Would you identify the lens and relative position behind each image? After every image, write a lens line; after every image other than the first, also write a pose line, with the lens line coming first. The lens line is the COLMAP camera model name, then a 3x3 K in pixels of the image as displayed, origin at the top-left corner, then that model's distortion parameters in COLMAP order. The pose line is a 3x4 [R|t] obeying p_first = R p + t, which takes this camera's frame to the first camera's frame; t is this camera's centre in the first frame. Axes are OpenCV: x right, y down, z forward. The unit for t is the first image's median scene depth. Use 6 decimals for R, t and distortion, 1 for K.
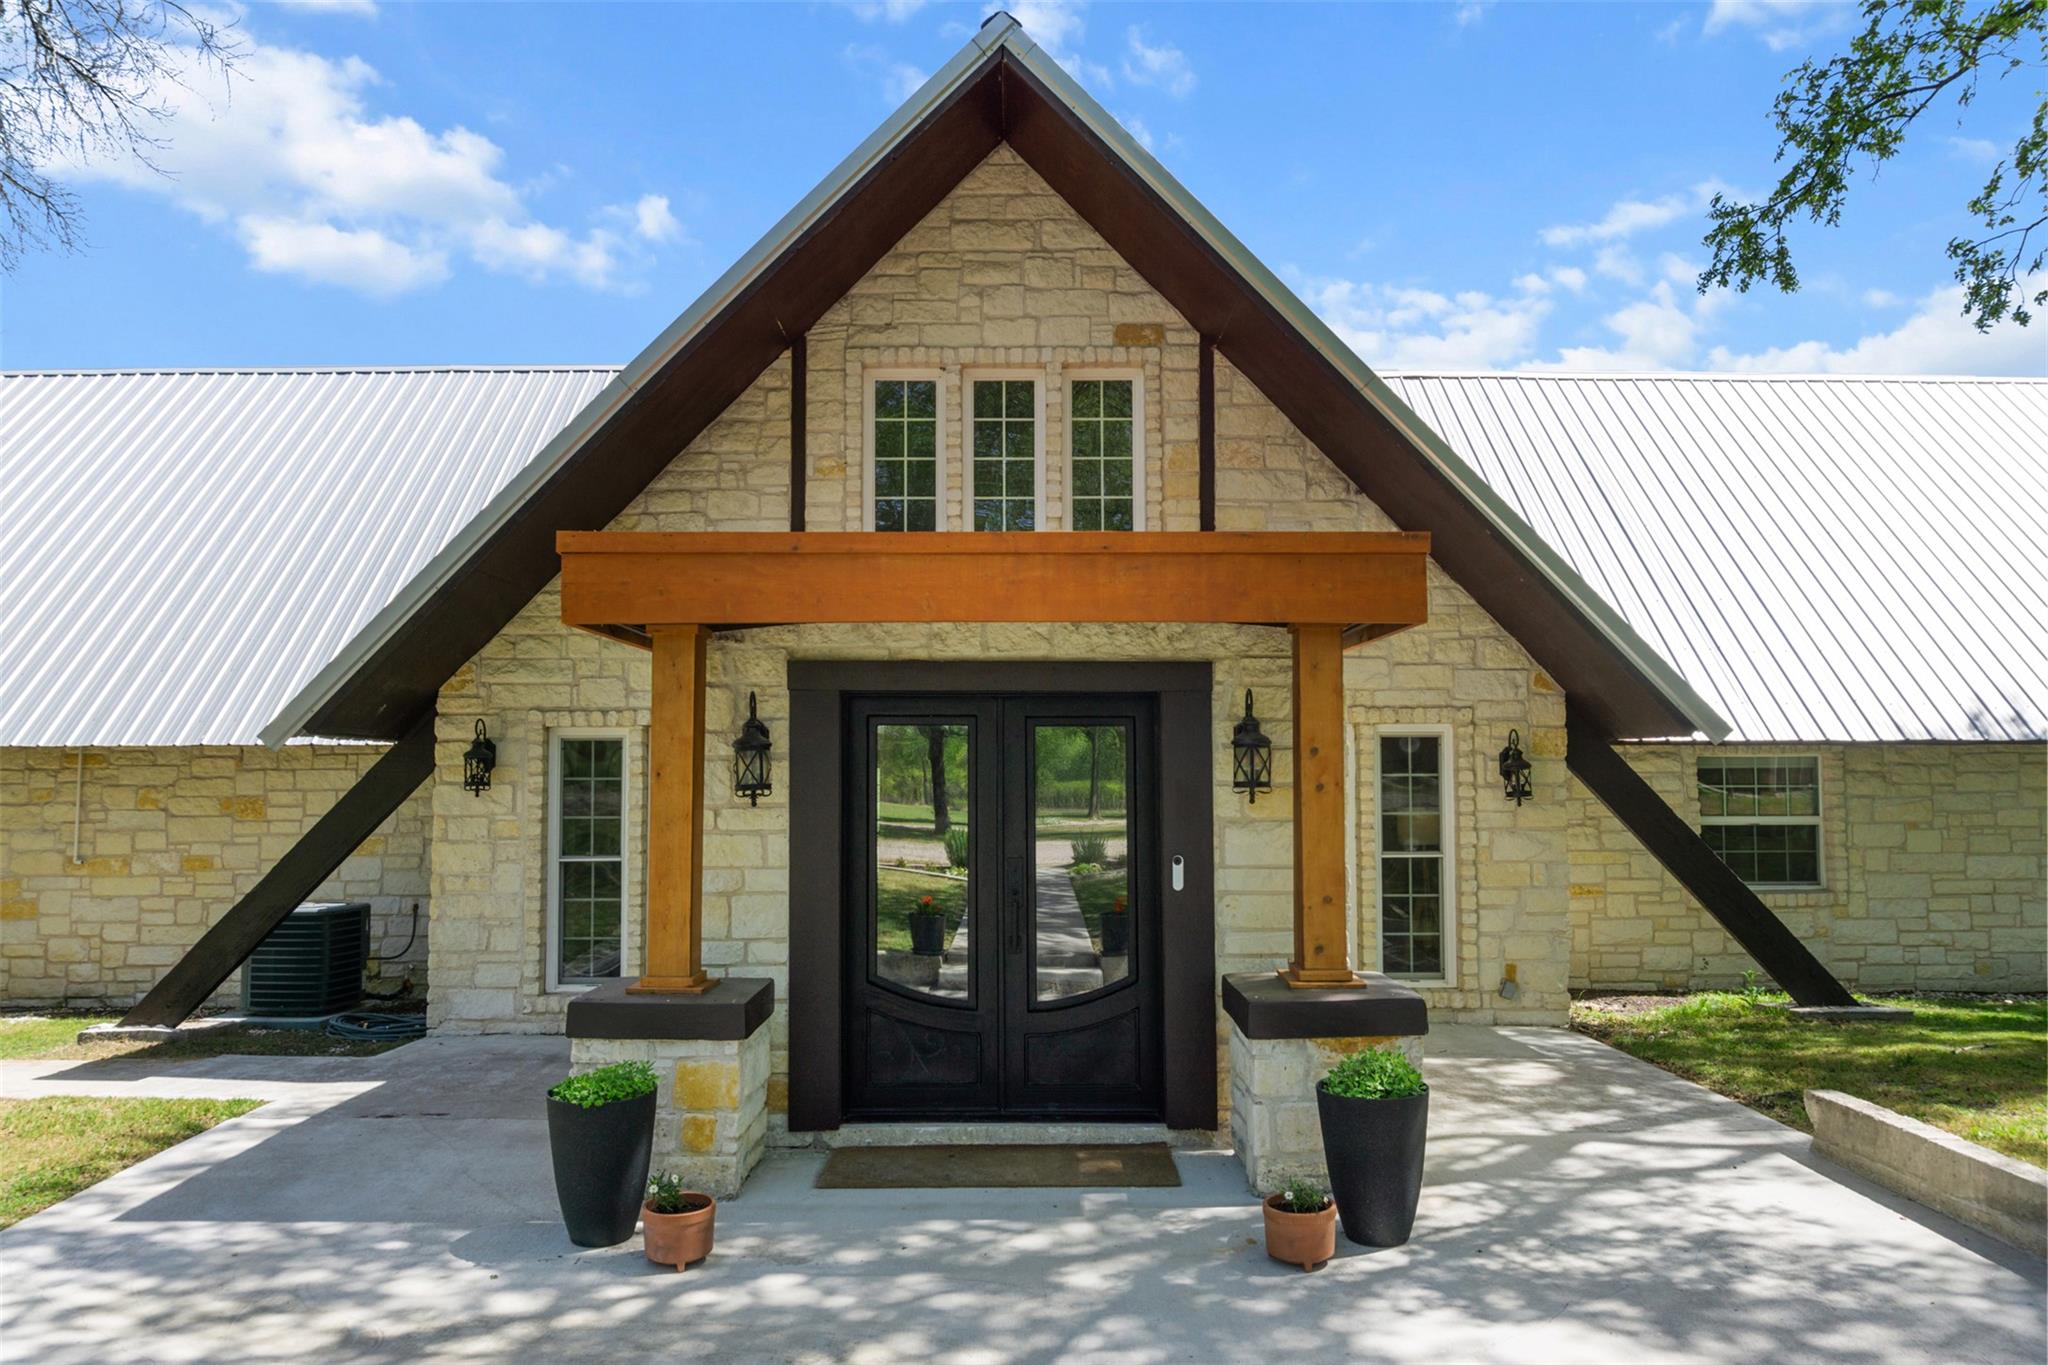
lens RADIAL K [[1383.1, 0, 1024.0], [0, 1383.1, 682.5], [0, 0, 1]] dist [0.052749, -0.003565]
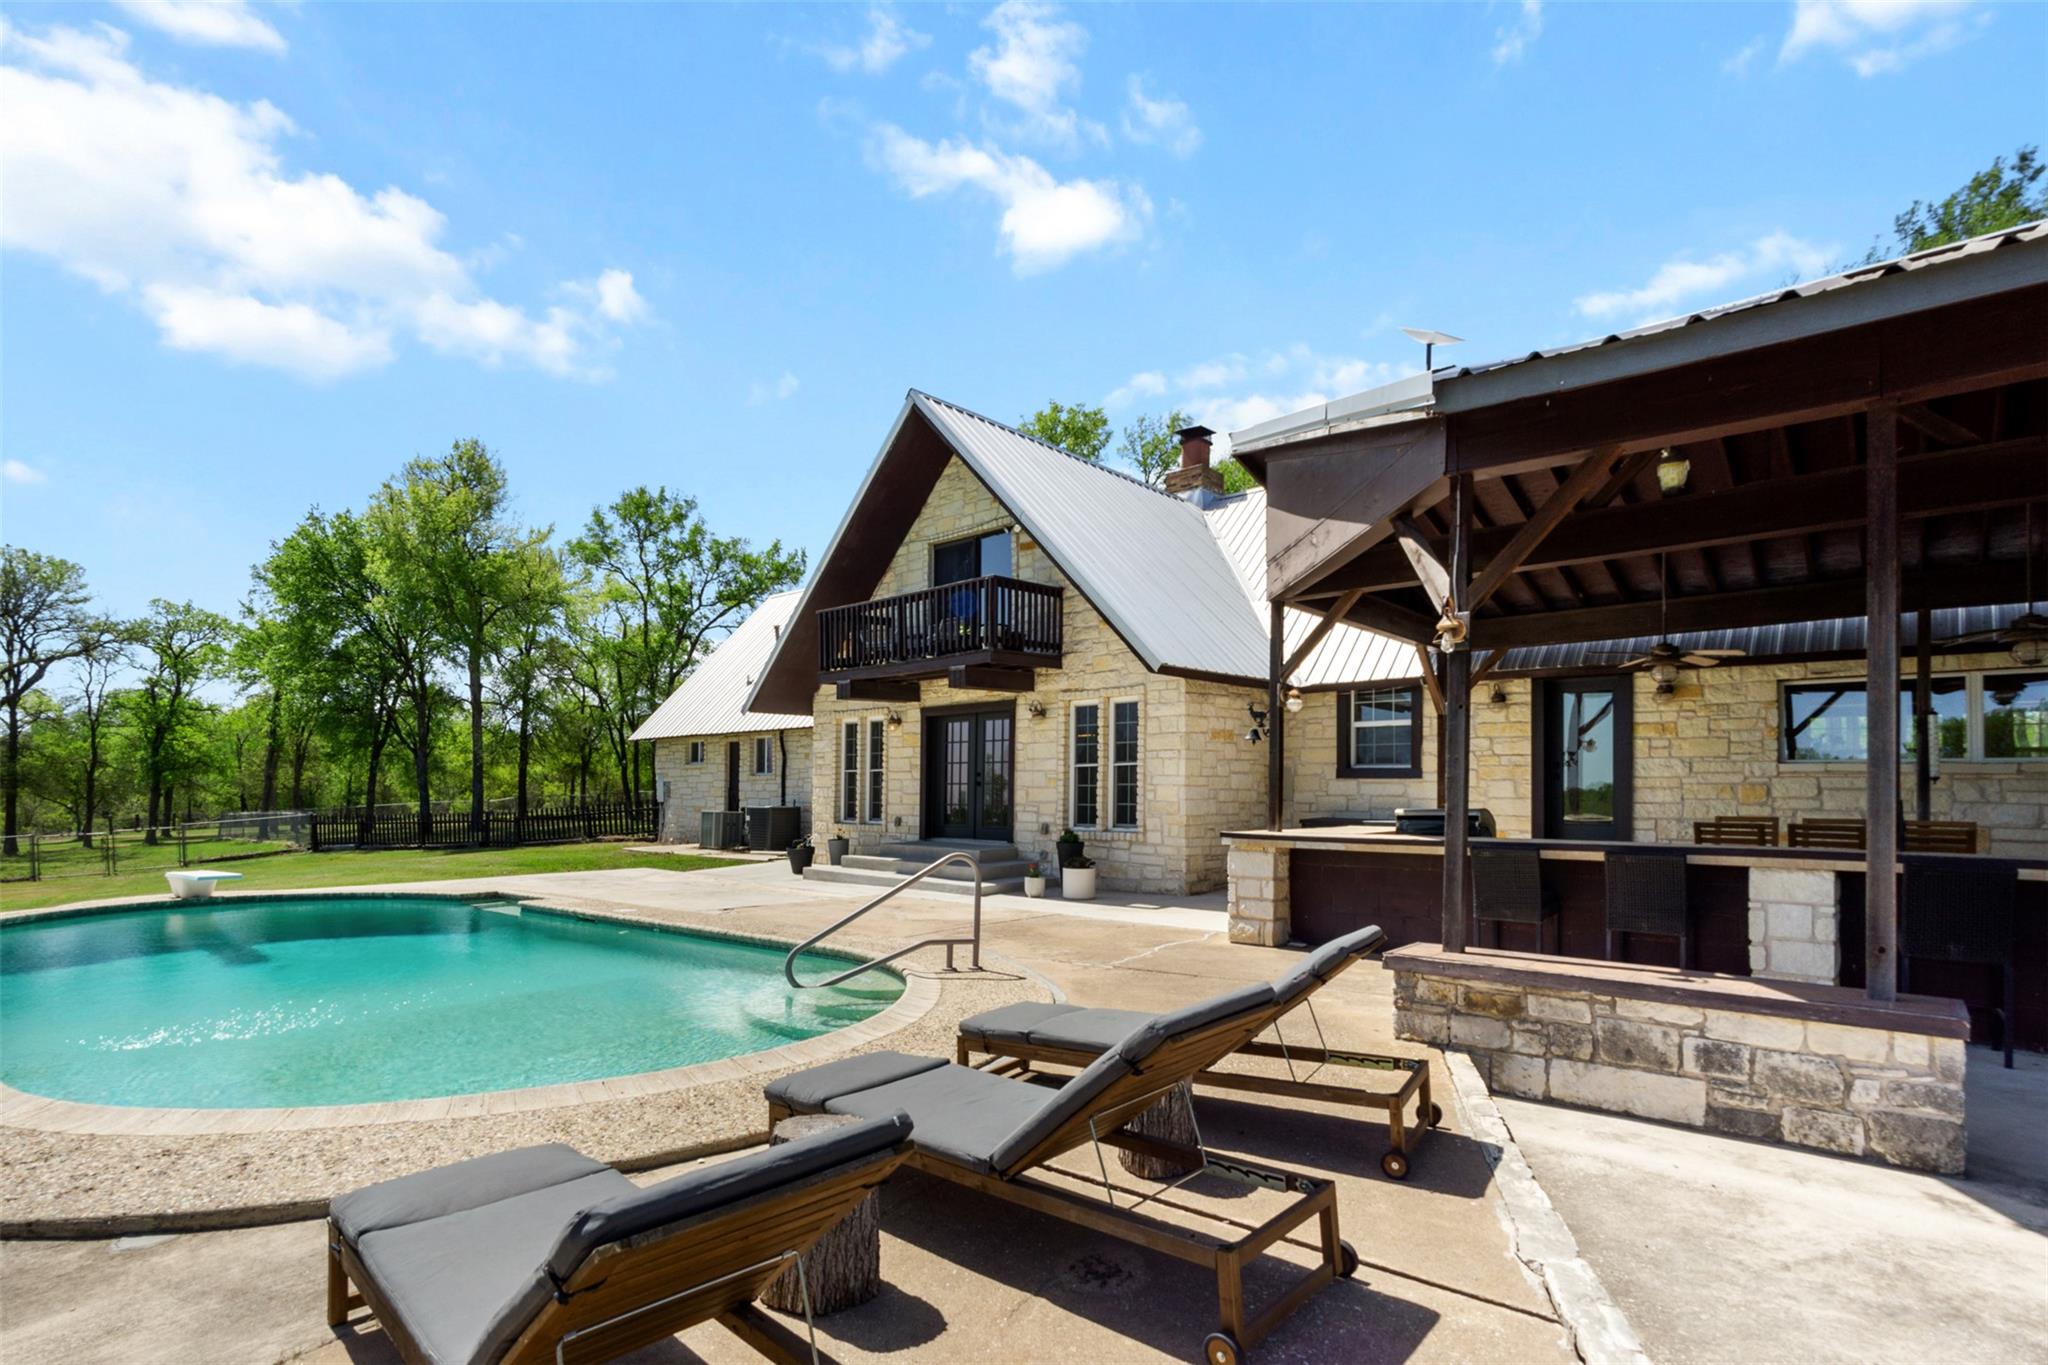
lens RADIAL K [[1383.1, 0, 1024.0], [0, 1383.1, 682.5], [0, 0, 1]] dist [0.052749, -0.003565]
pose [[0.999969, -0.007010, 0.003644, 0.000325], [0.007269, 0.997022, -0.076774, -0.003772], [-0.003095, 0.076798, 0.997042, 0.114648]]
